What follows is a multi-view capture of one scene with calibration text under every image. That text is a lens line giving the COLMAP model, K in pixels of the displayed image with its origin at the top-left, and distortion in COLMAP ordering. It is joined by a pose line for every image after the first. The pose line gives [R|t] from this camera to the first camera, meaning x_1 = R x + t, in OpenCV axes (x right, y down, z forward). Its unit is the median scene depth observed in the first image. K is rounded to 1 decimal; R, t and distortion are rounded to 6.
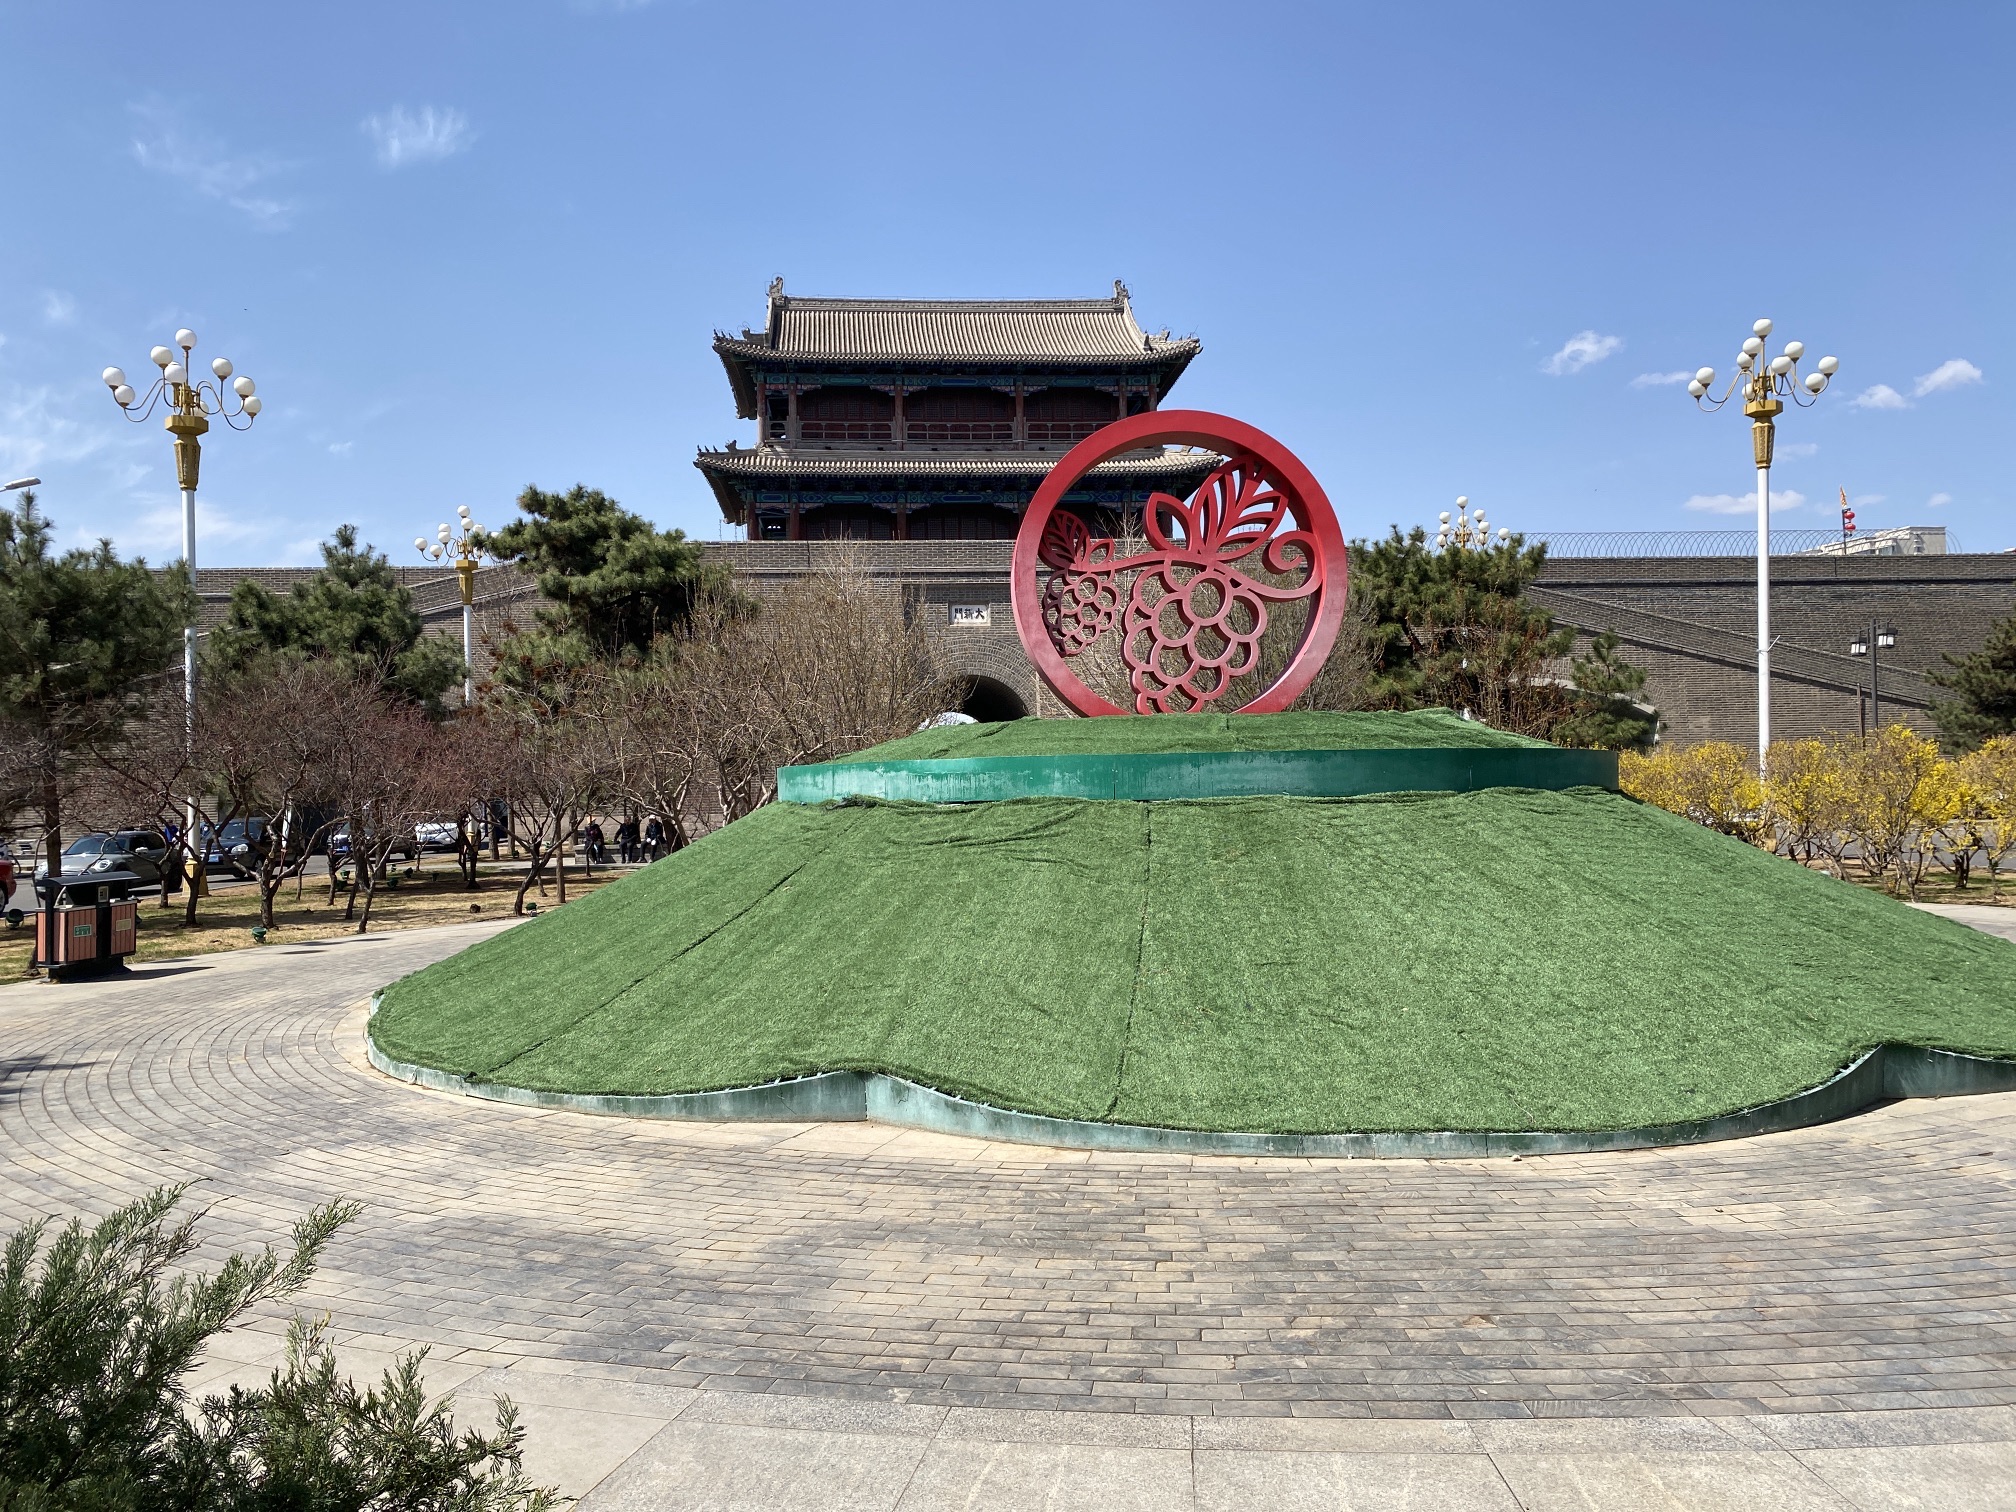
lens RADIAL K [[1536.5, 0, 1008.0], [0, 1536.5, 756.0], [0, 0, 1]] dist [0.001377, -0.000757]
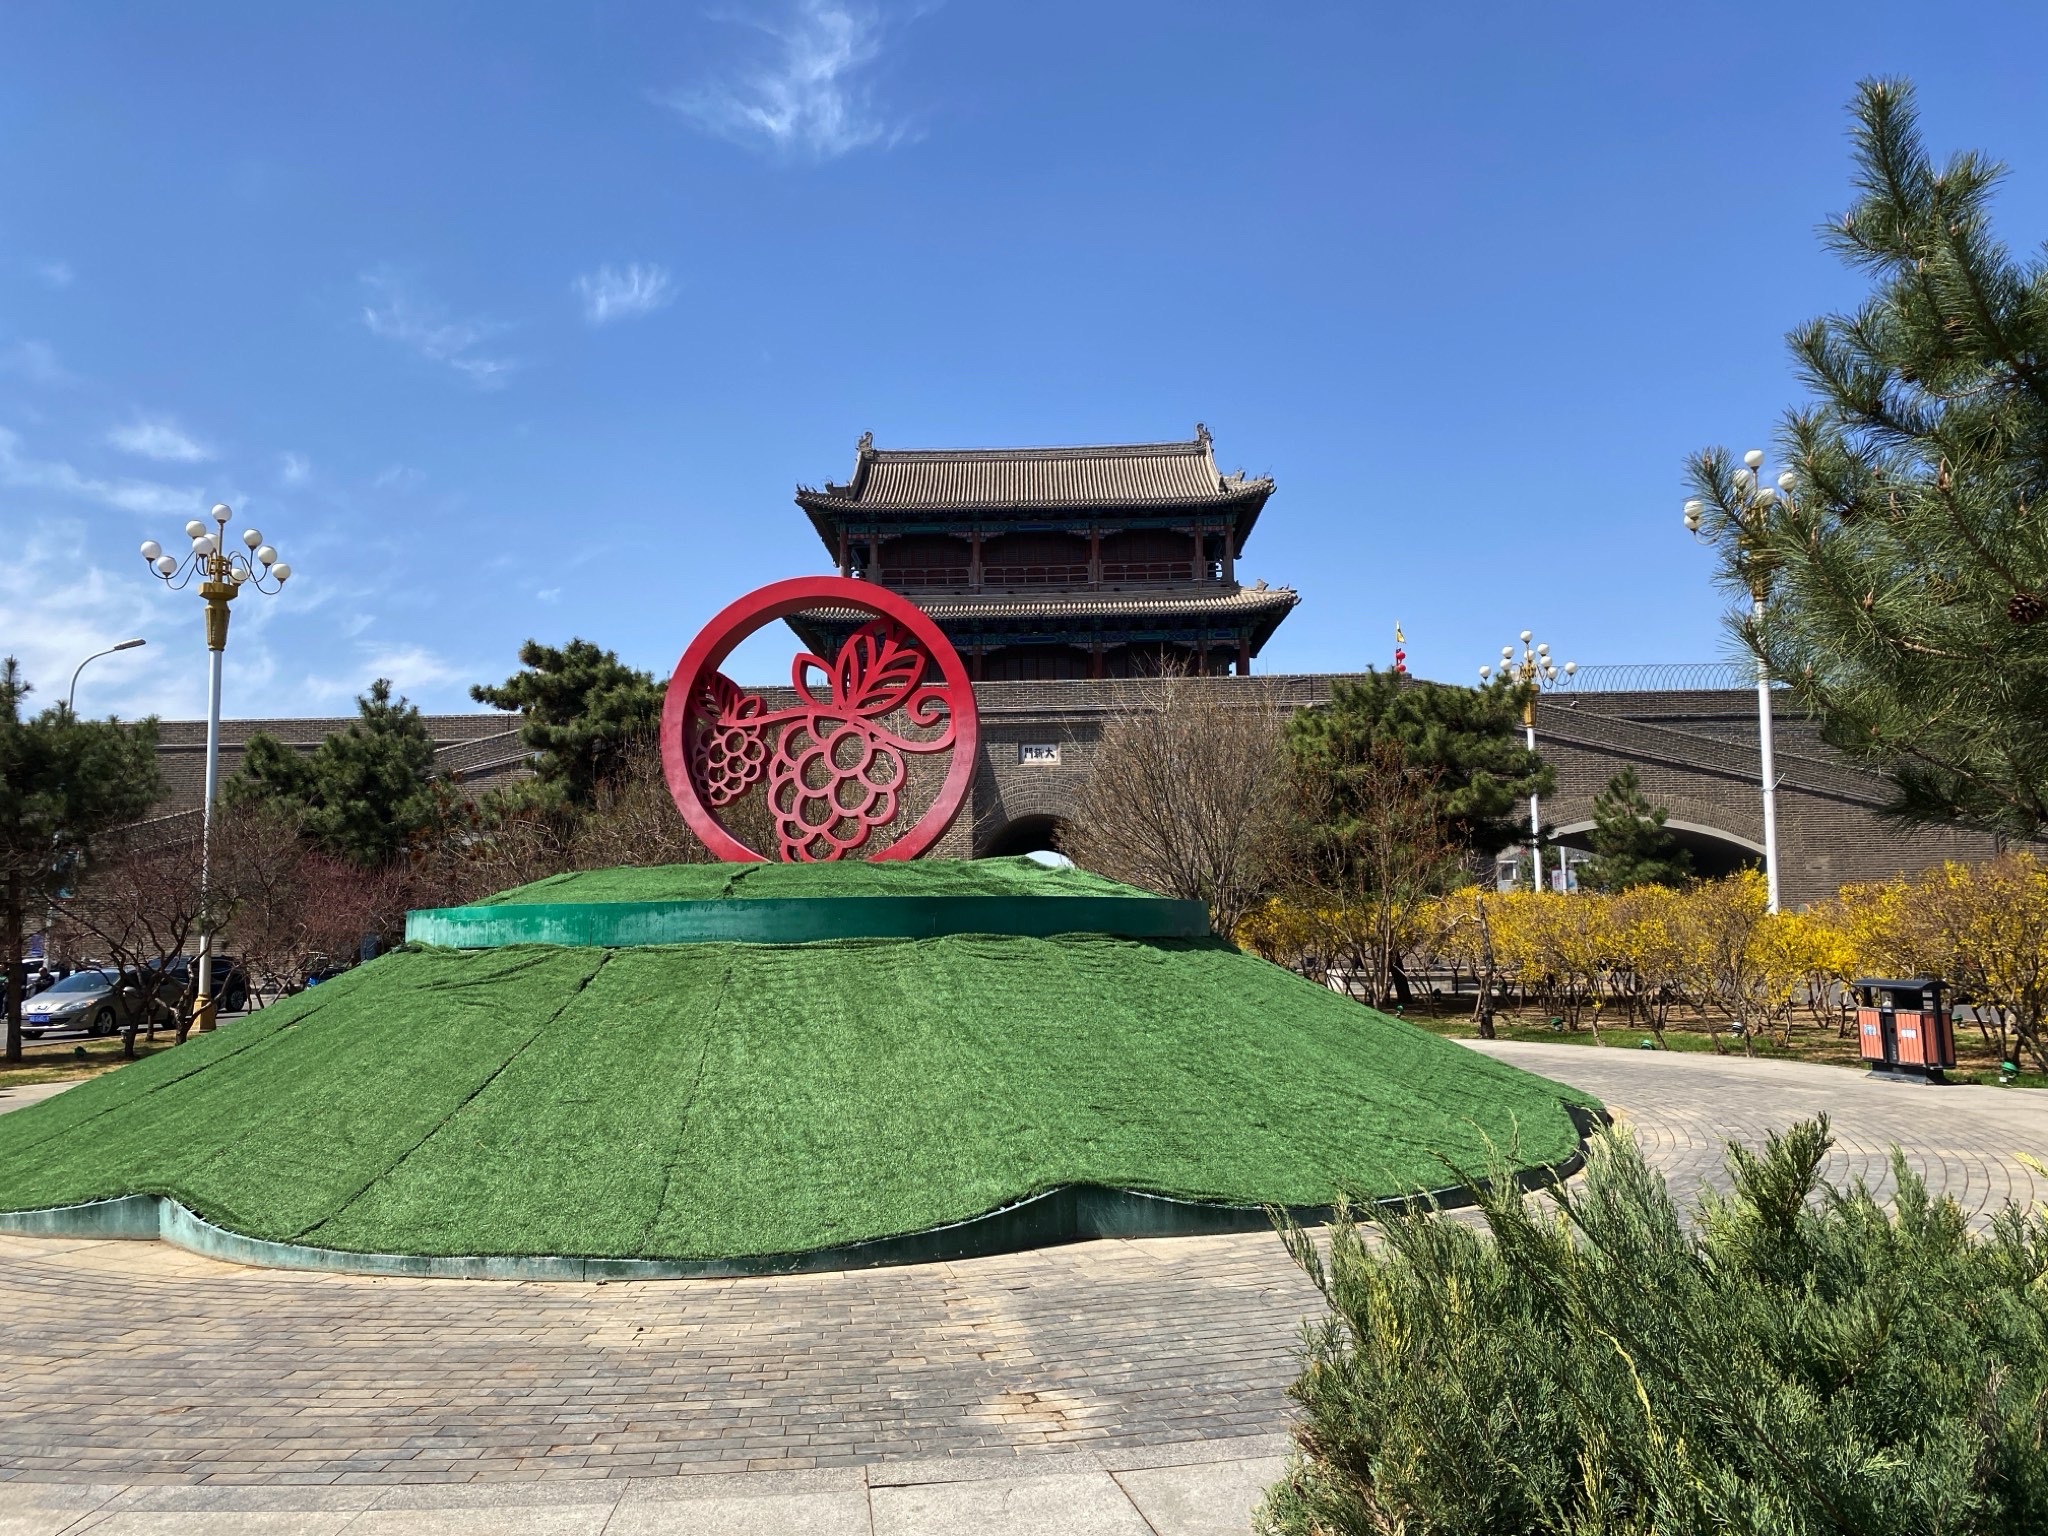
lens RADIAL K [[1561.2, 0, 1035.8], [0, 1561.2, 717.2], [0, 0, 1]] dist [0.011478, -0.004128]
pose [[0.994548, -0.012229, -0.103557, 0.153142], [0.000495, 0.993642, -0.112584, -0.002241], [0.104276, 0.111919, 0.988231, -0.021714]]
